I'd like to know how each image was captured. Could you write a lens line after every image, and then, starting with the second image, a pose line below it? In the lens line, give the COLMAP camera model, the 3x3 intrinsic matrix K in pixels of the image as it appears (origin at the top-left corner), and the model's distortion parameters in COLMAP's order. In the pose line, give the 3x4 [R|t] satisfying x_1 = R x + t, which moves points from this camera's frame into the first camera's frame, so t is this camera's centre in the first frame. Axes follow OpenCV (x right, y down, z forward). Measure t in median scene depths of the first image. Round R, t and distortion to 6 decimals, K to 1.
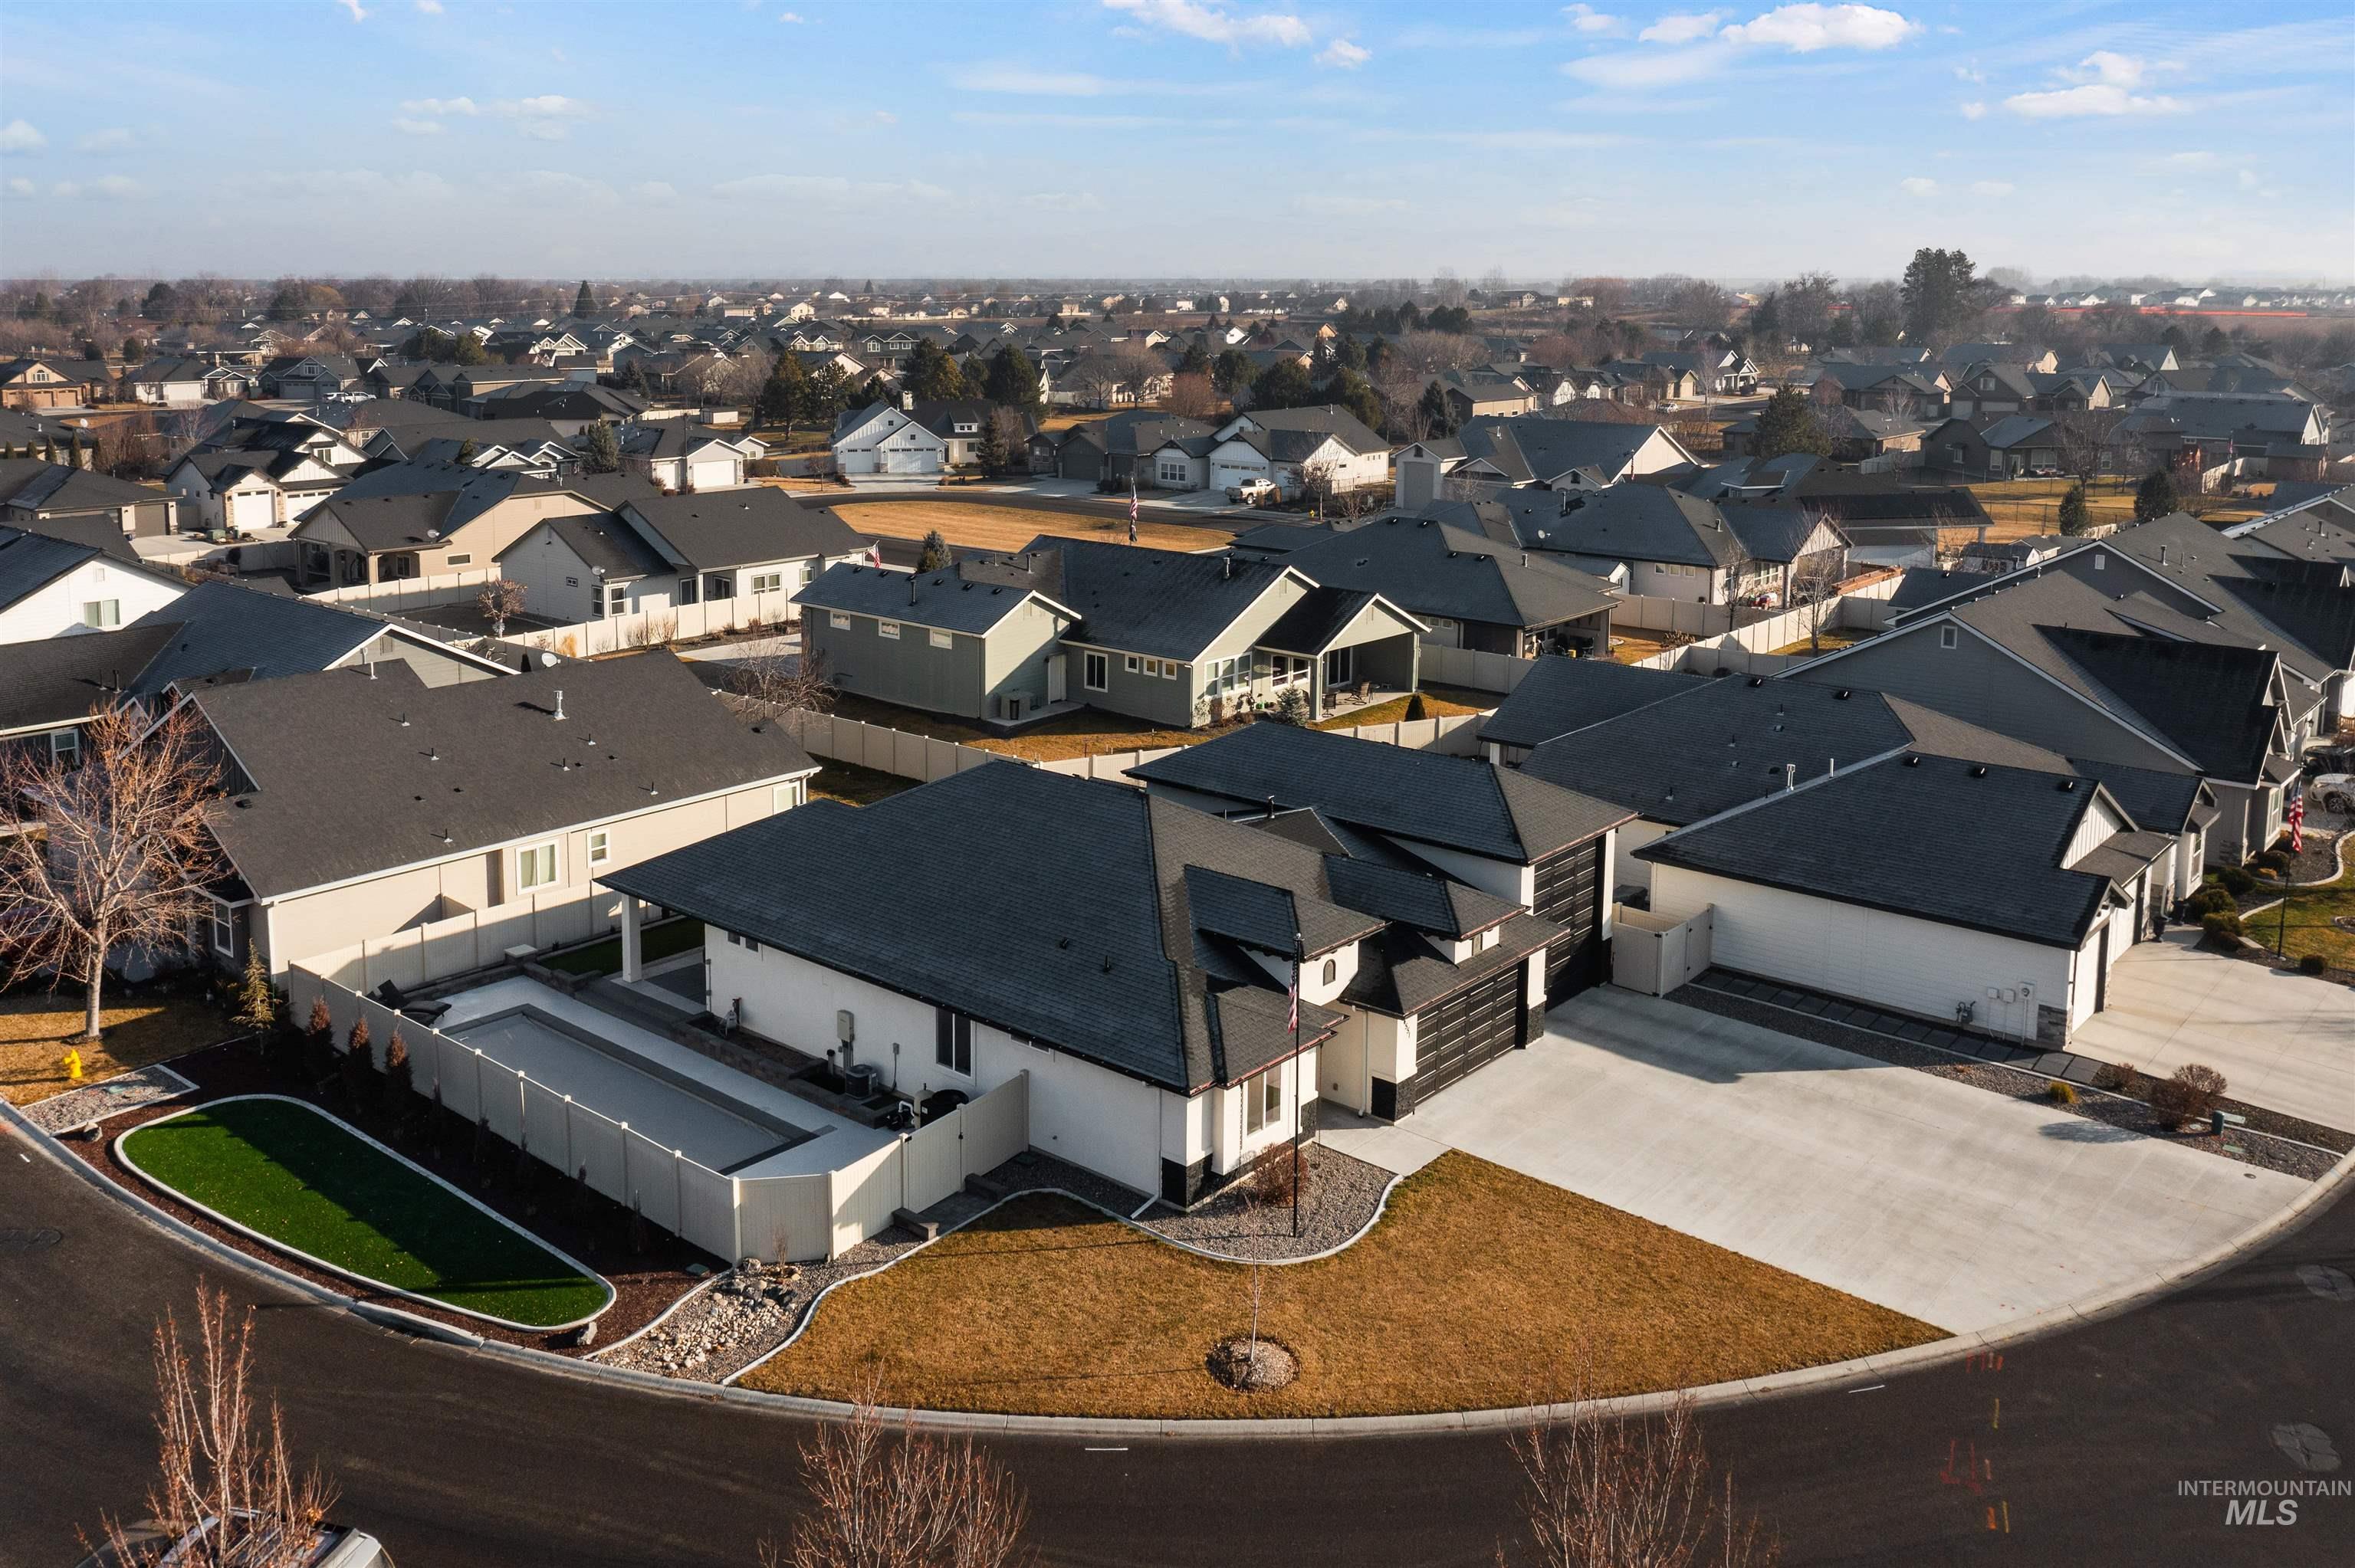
lens RADIAL K [[1856.8, 0, 1177.5], [0, 1856.8, 784.0], [0, 0, 1]] dist [0.000456, -0.000100]
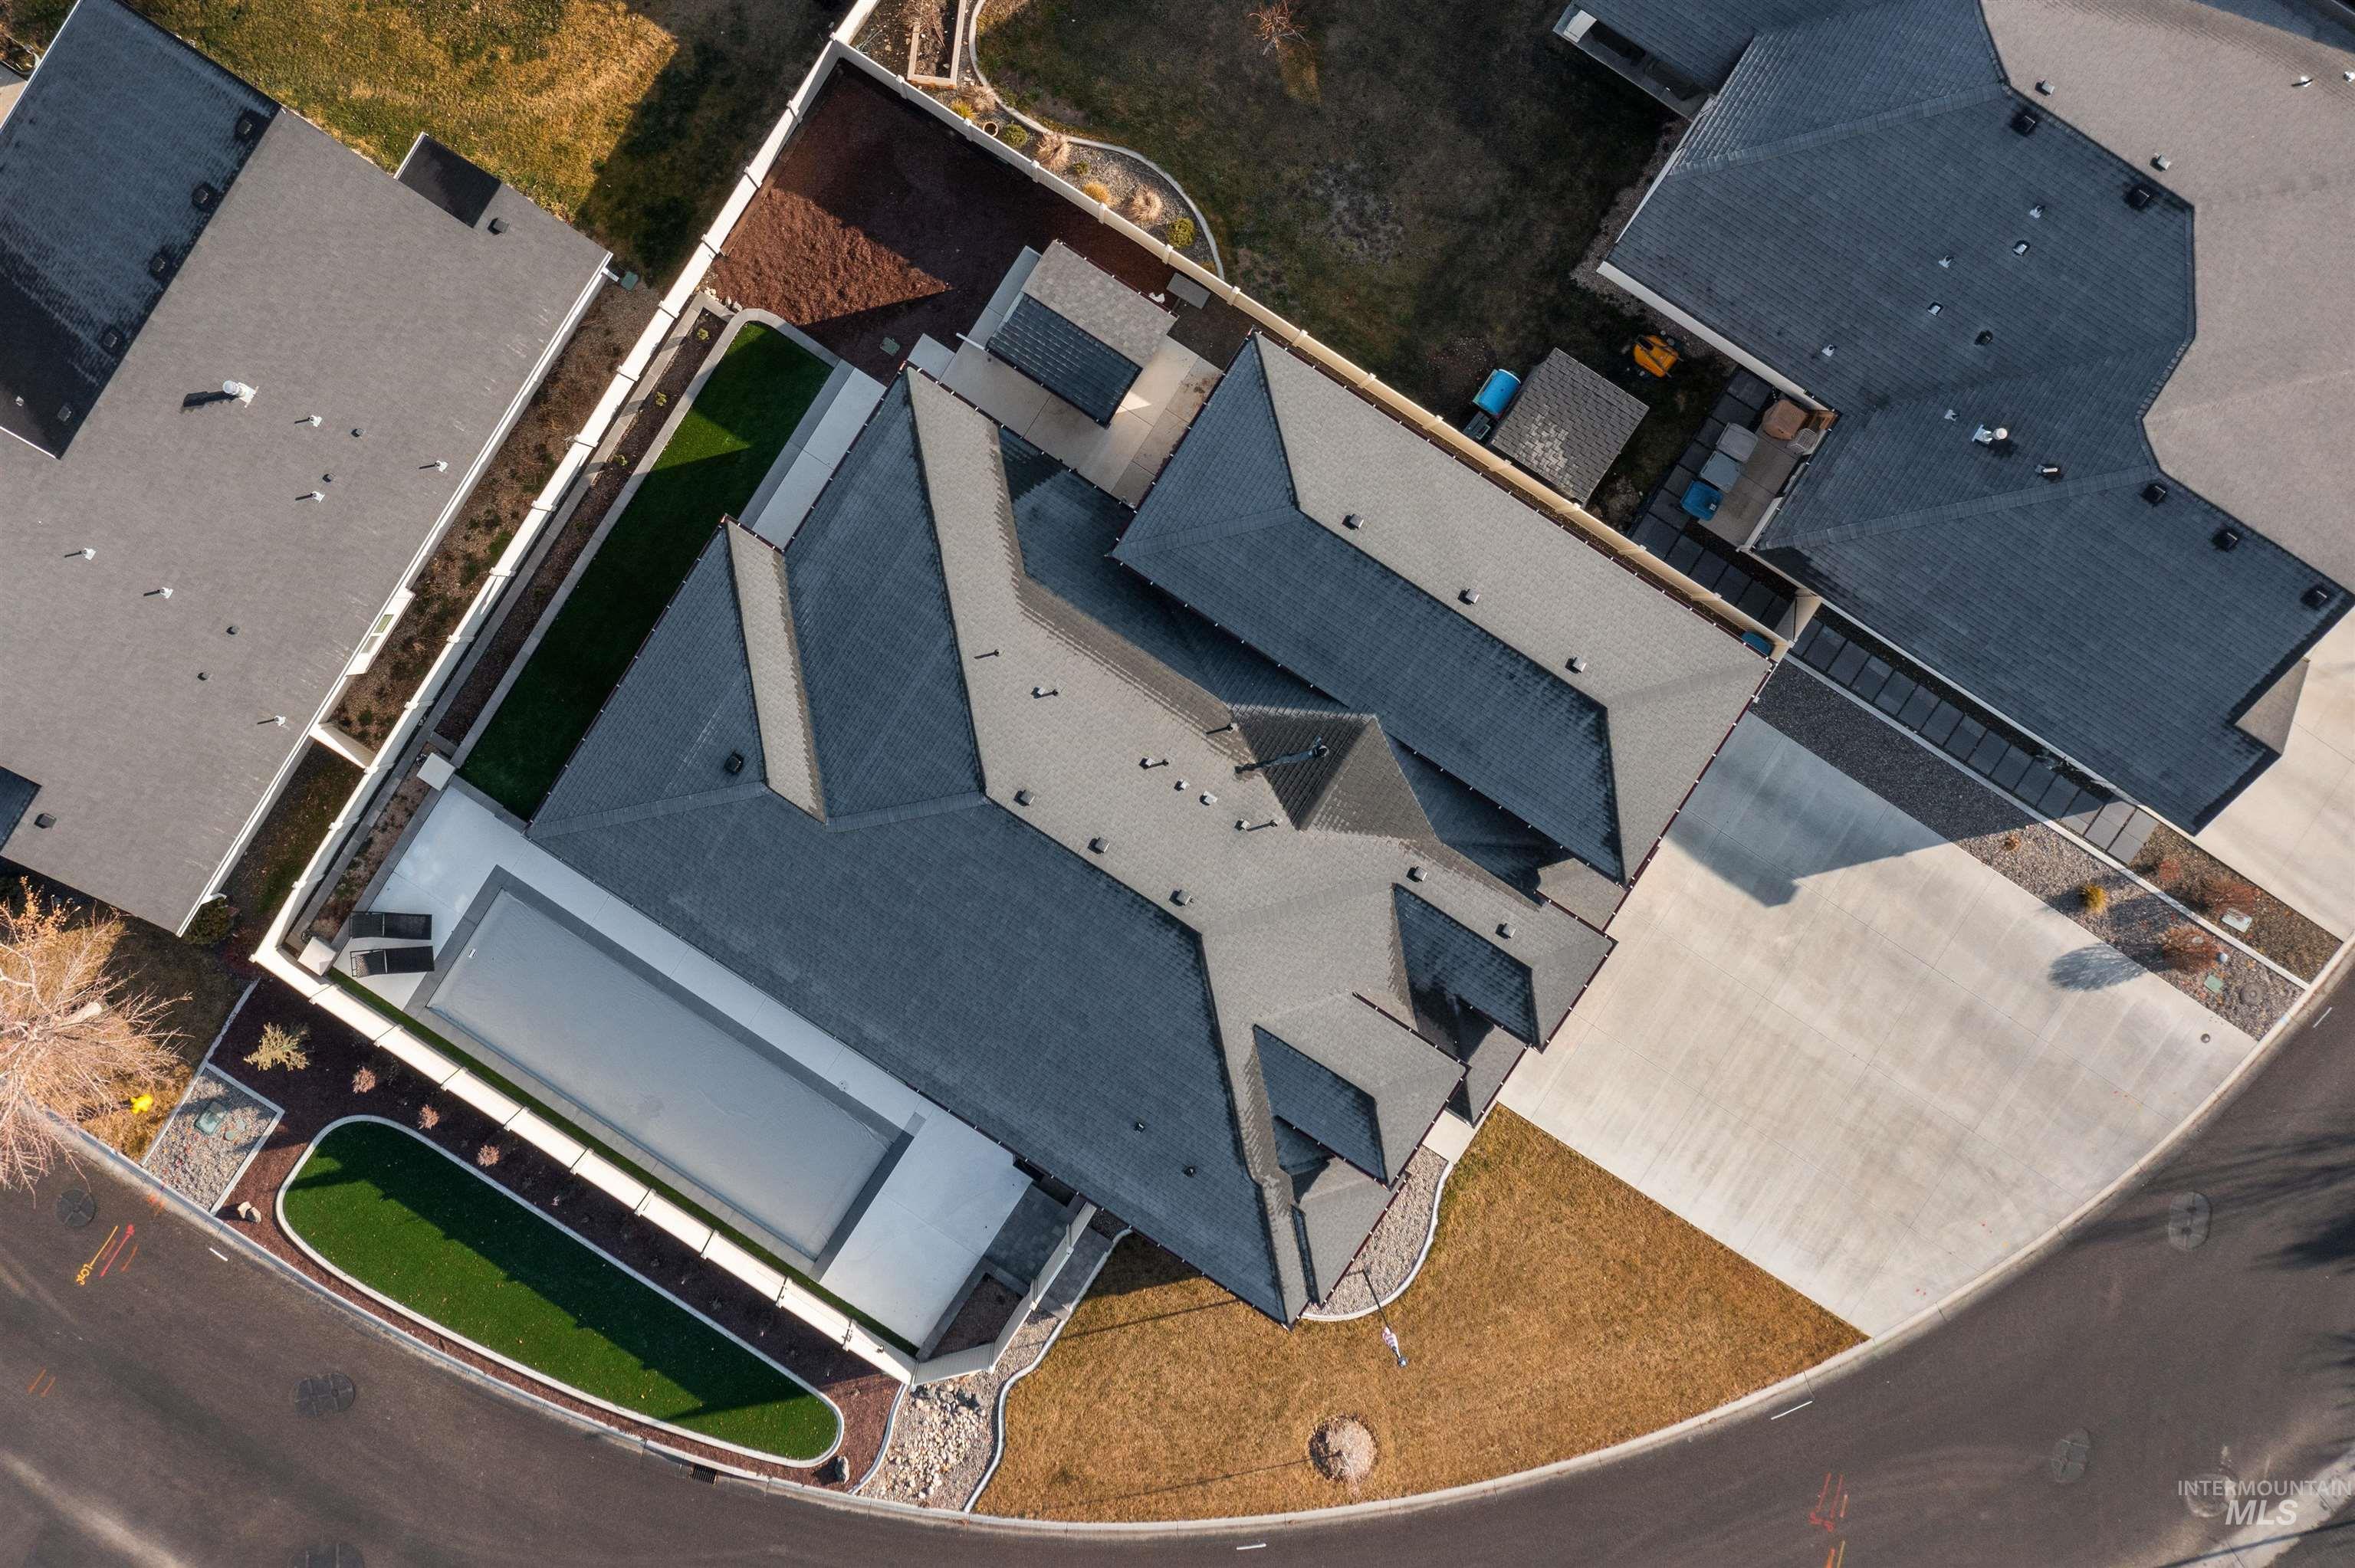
lens RADIAL K [[1813.8, 0, 1104.8], [0, 1813.8, 783.5], [0, 0, 1]] dist [-0.005112, 0.002680]
pose [[0.991531, -0.129083, -0.014254, -0.044474], [0.045678, 0.243898, 0.968725, -0.952547], [-0.121569, -0.961172, 0.247729, 1.002239]]
